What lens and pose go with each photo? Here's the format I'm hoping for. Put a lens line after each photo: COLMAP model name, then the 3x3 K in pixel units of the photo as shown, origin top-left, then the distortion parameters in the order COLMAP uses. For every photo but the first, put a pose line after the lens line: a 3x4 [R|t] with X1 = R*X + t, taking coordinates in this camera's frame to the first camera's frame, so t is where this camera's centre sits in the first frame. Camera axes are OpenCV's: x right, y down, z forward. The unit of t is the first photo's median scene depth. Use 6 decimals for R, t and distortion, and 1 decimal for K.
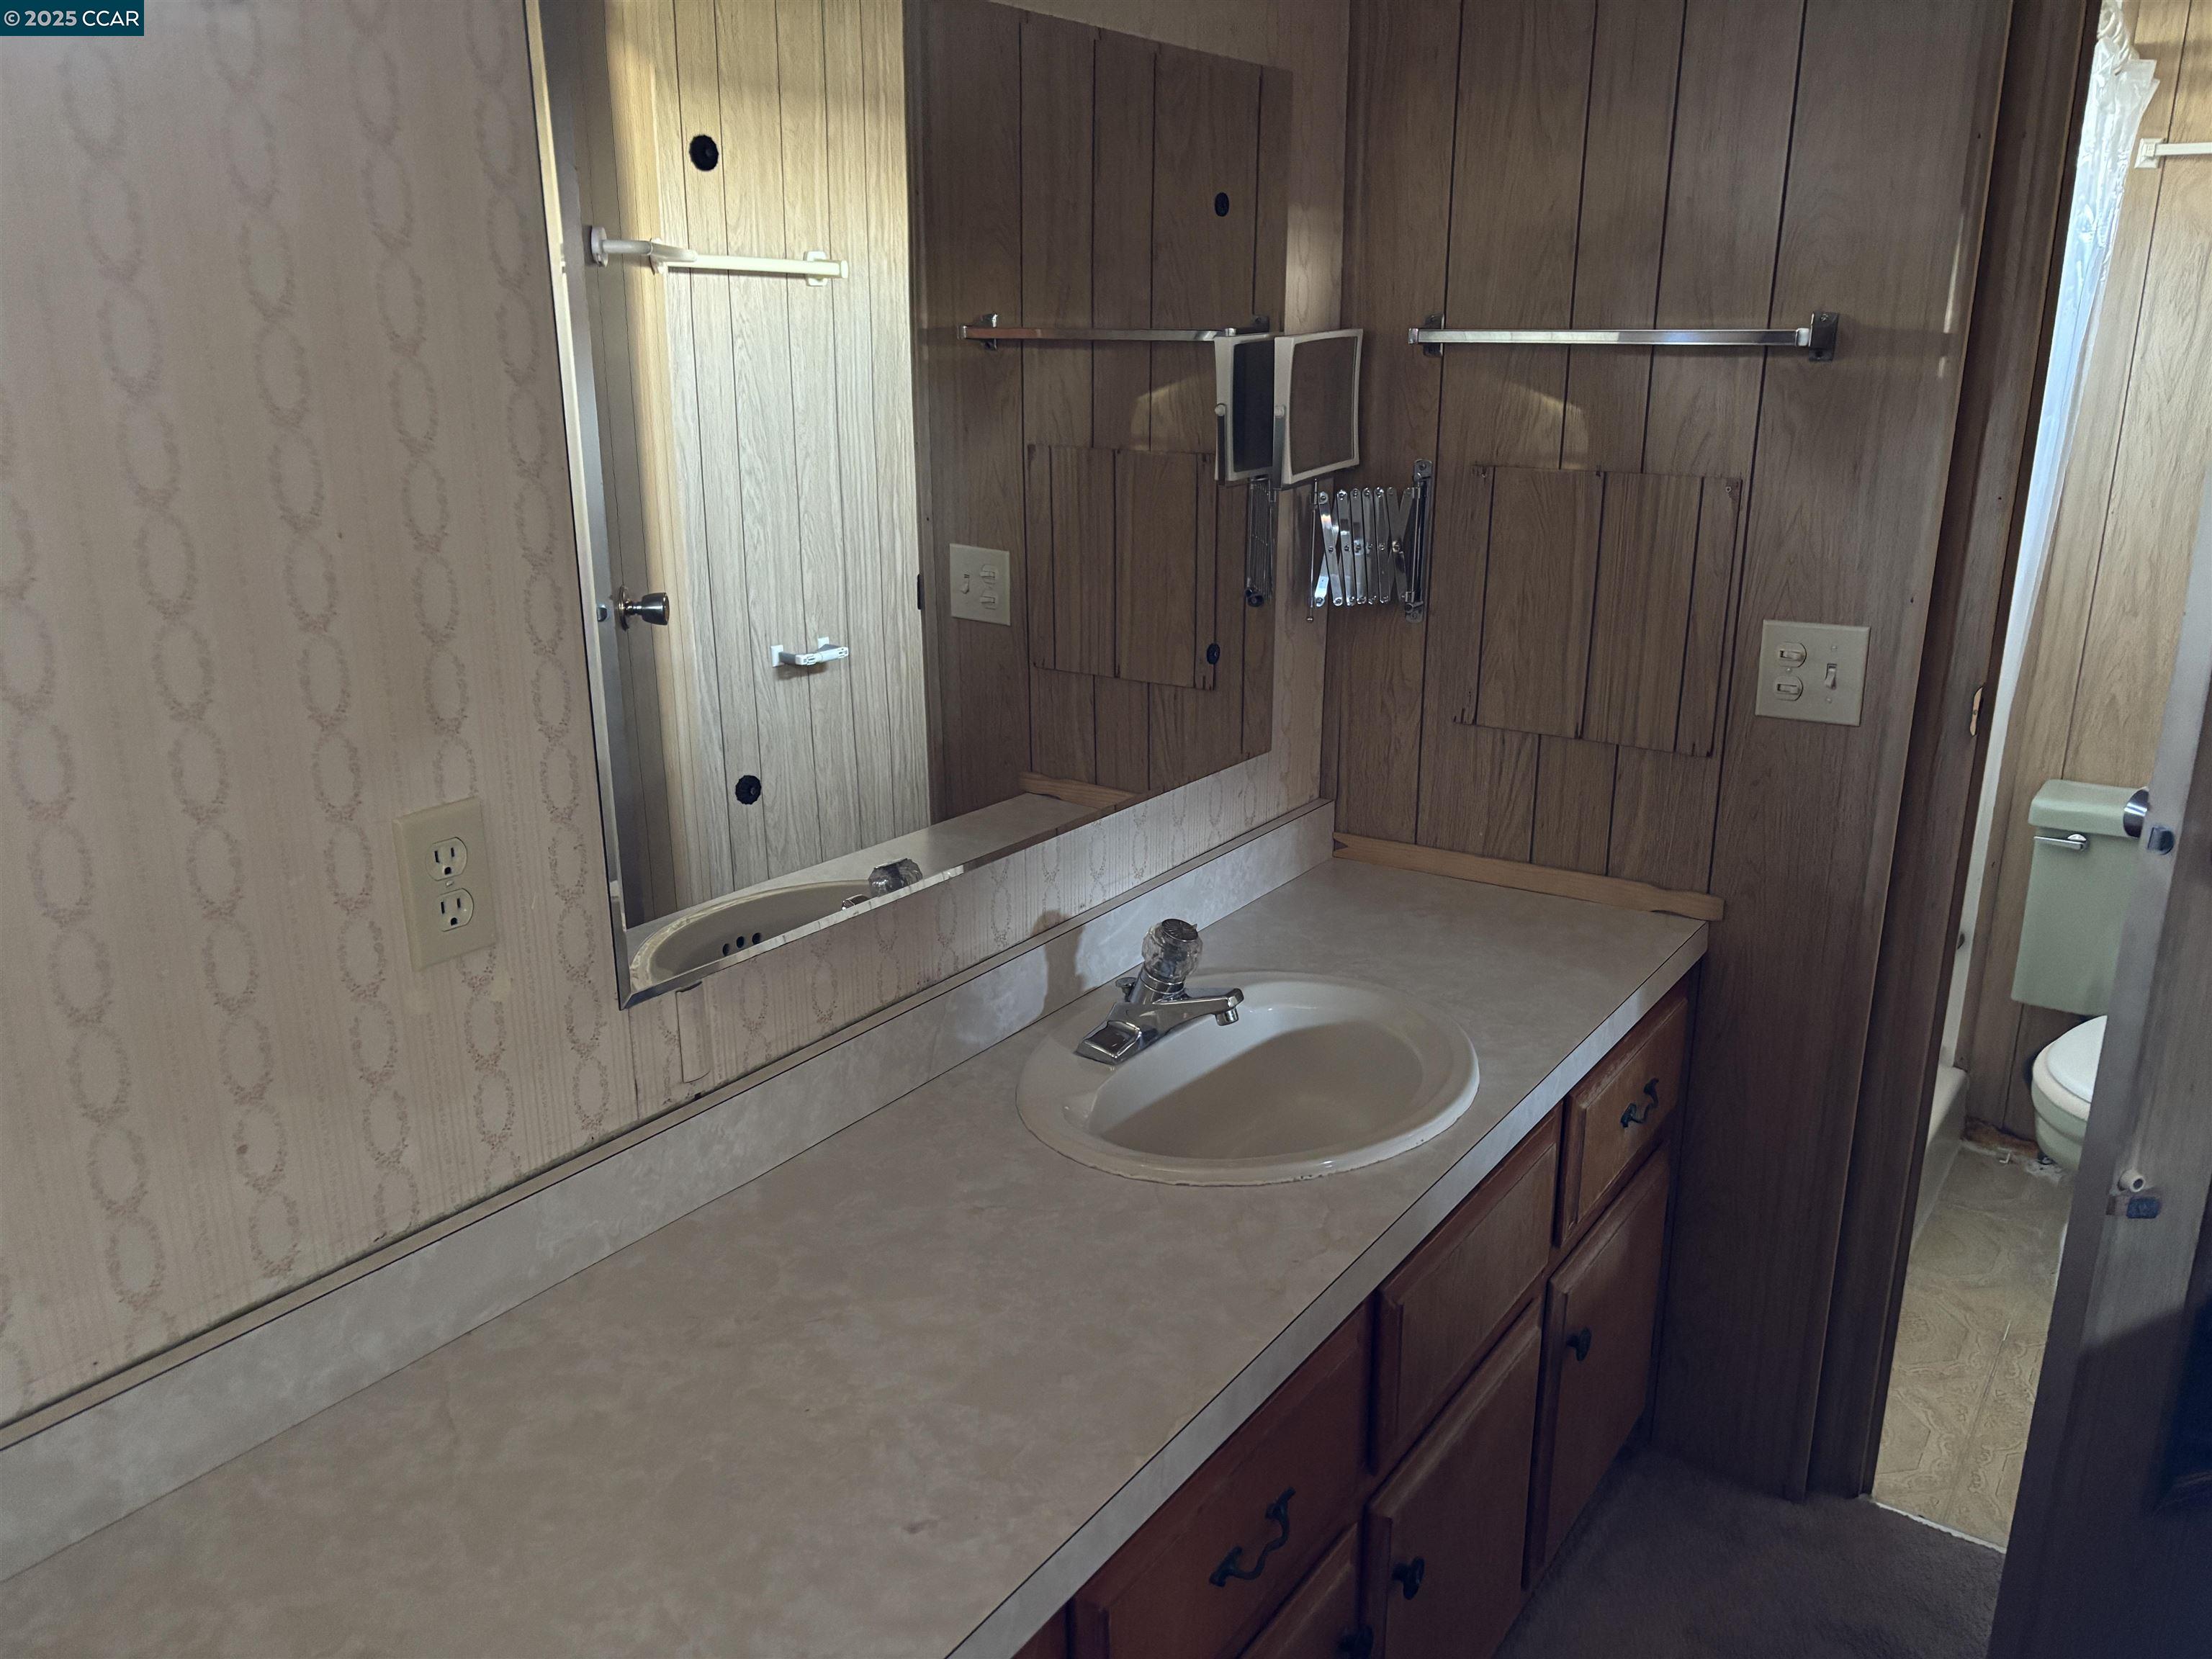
lens RADIAL K [[1658.8, 0, 1106.0], [0, 1658.8, 829.5], [0, 0, 1]] dist [0.101463, -0.136310]
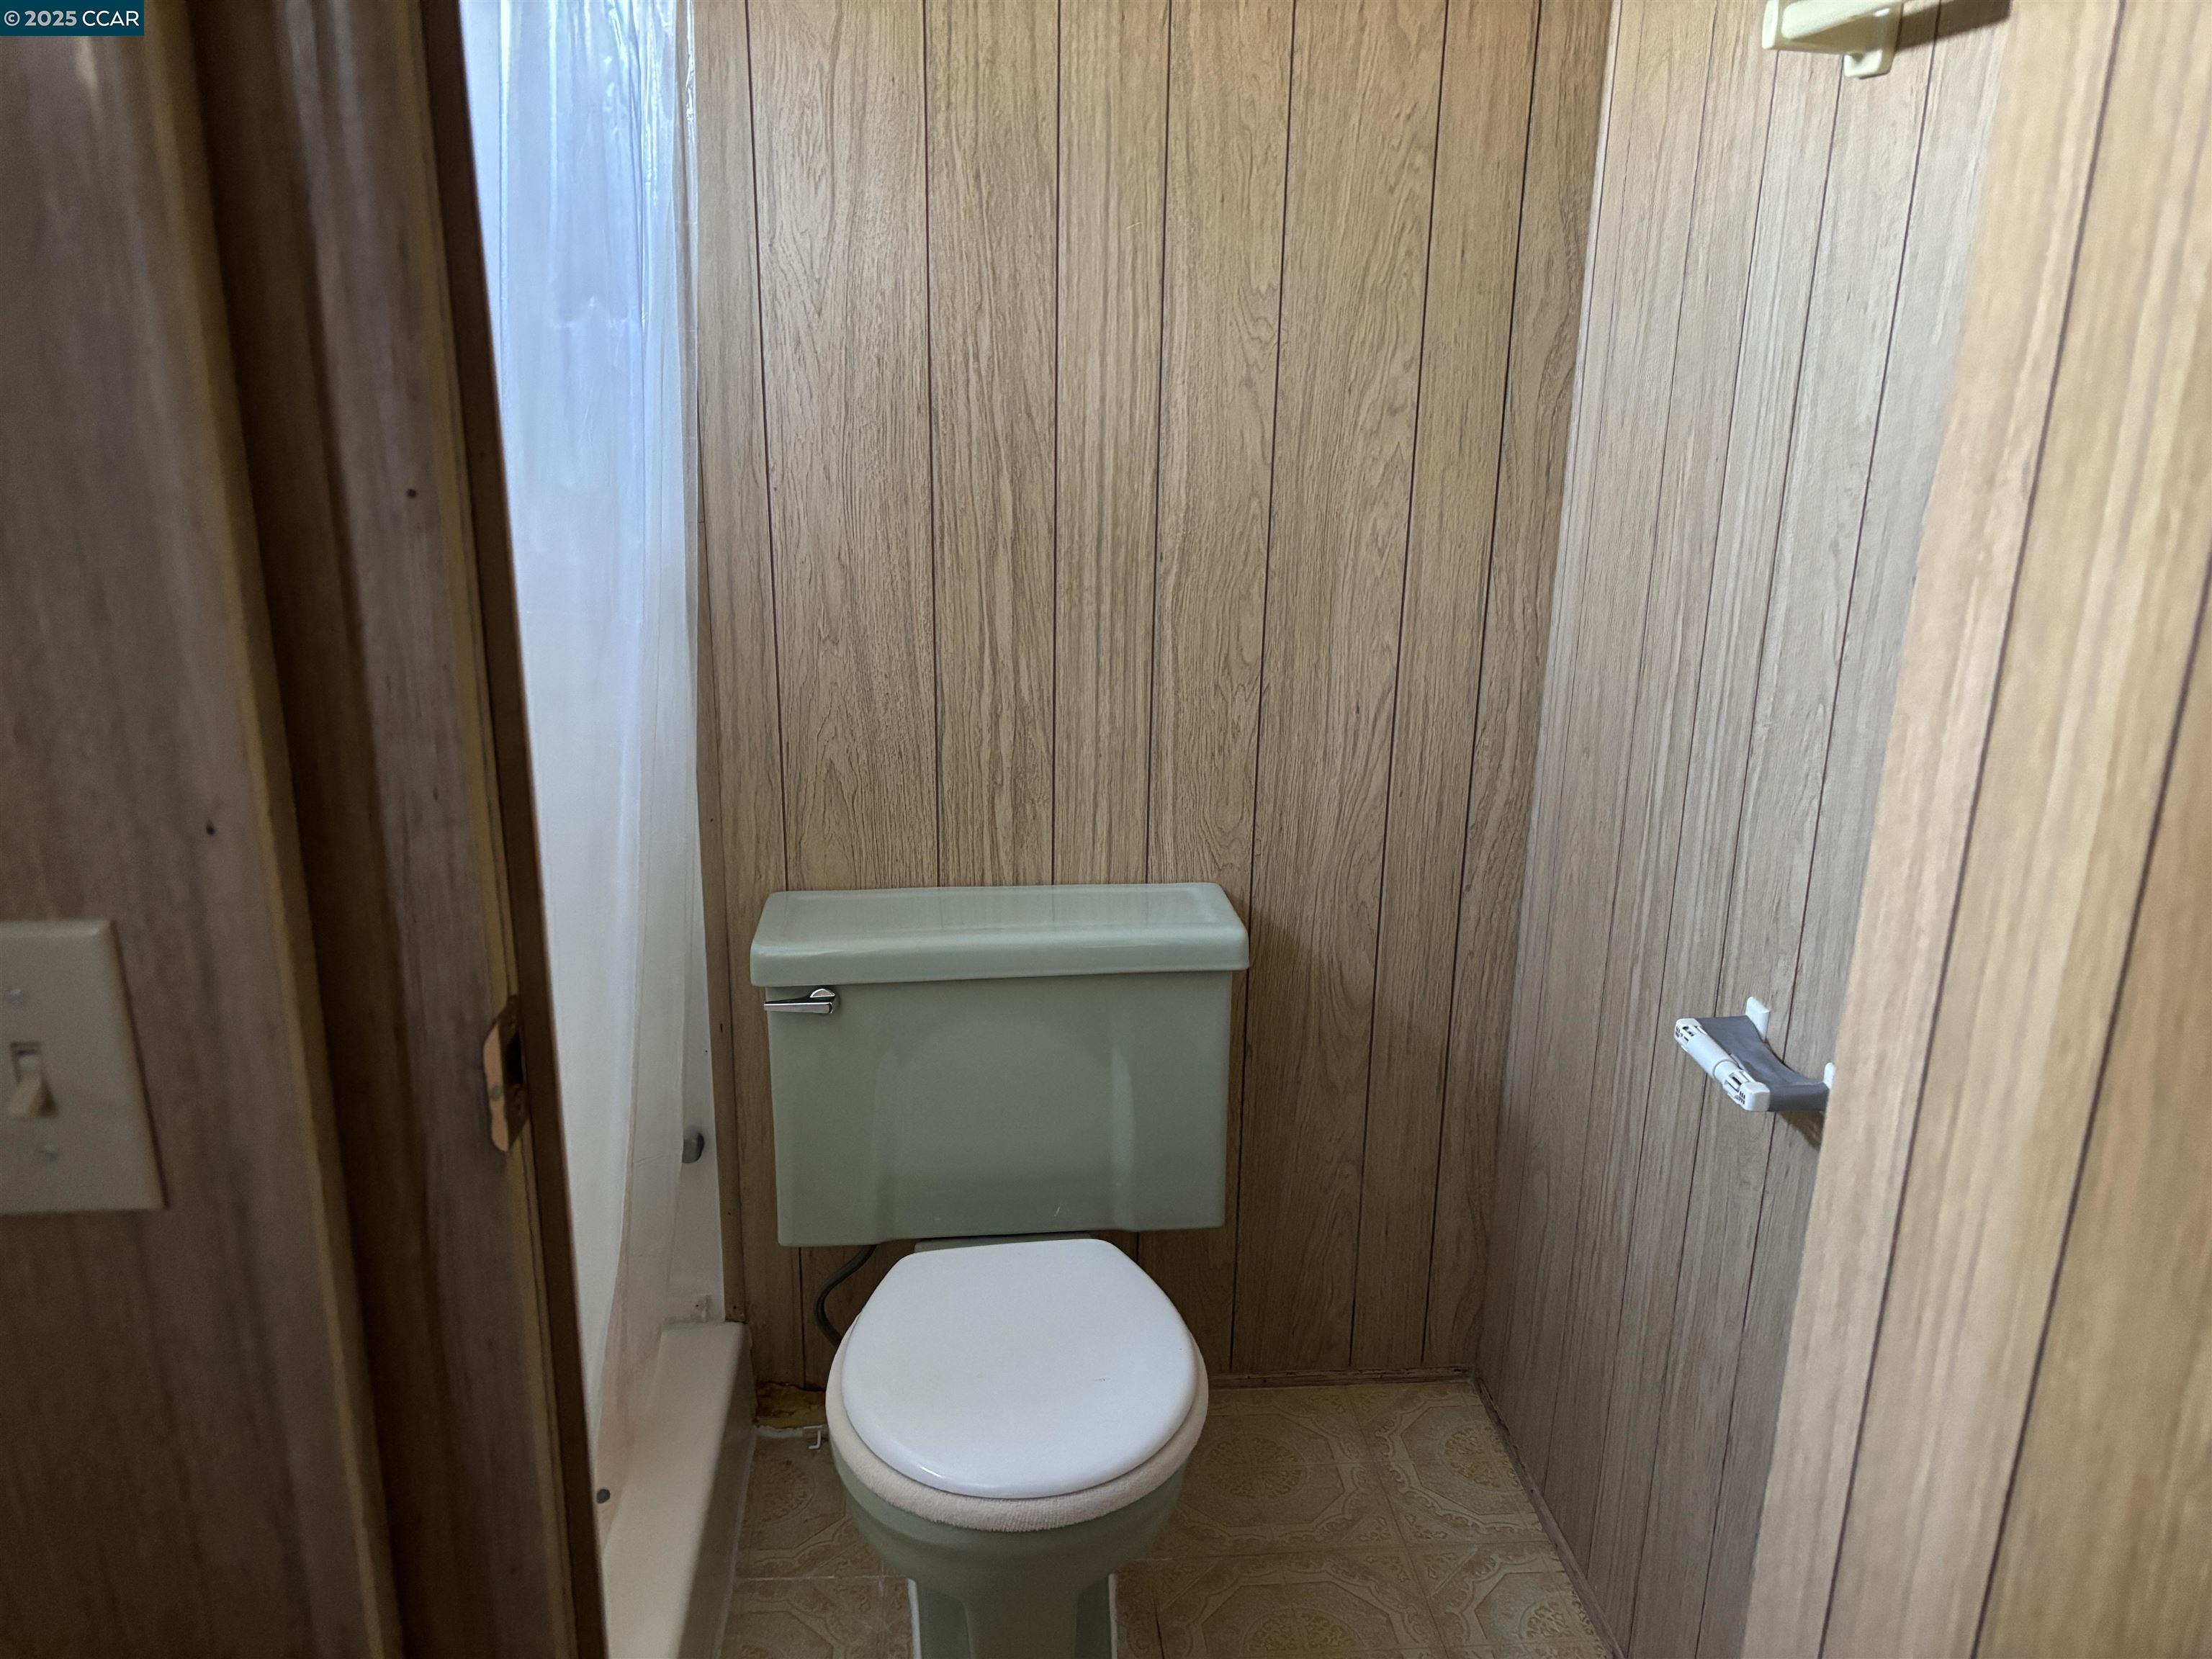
lens RADIAL K [[1658.8, 0, 1106.0], [0, 1658.8, 829.5], [0, 0, 1]] dist [0.101463, -0.136310]
pose [[0.759836, -0.179966, 0.624709, 0.267921], [0.172163, 0.982316, 0.073583, -0.084893], [-0.626905, 0.051641, 0.777383, 0.428770]]
